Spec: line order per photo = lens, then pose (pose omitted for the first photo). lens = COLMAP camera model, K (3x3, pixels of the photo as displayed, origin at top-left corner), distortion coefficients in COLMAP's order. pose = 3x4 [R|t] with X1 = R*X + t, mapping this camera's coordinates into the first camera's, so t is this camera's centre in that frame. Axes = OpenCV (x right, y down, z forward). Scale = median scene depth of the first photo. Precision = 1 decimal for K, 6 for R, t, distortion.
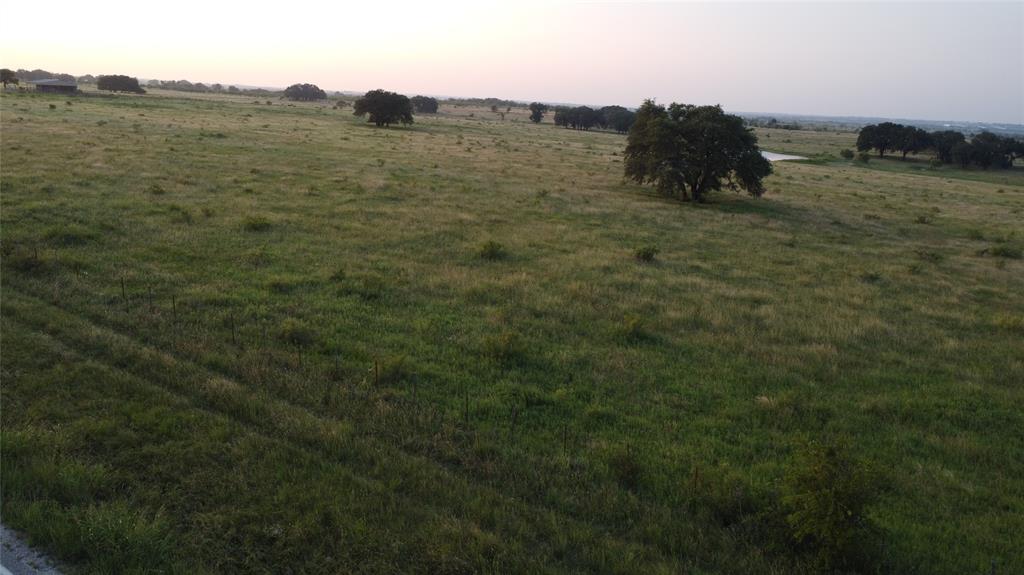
lens RADIAL K [[761.9, 0, 506.1], [0, 761.9, 283.5], [0, 0, 1]] dist [-0.003835, -0.001304]
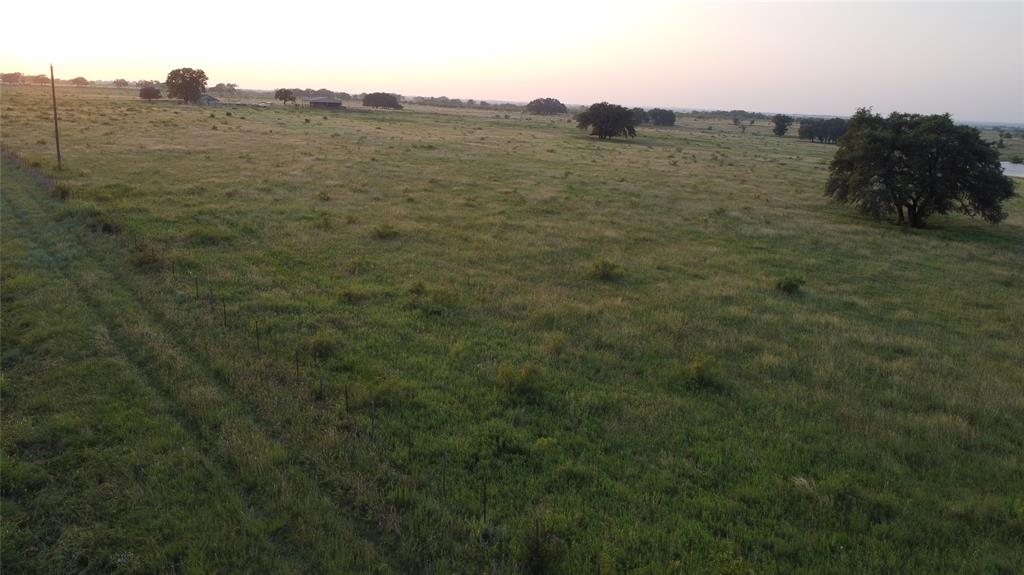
lens RADIAL K [[761.9, 0, 506.1], [0, 761.9, 283.5], [0, 0, 1]] dist [-0.003835, -0.001304]
pose [[0.950528, 0.059349, -0.304917, 0.094452], [-0.064457, 0.997898, -0.006702, -0.009117], [0.303878, 0.026024, 0.952355, 0.053283]]
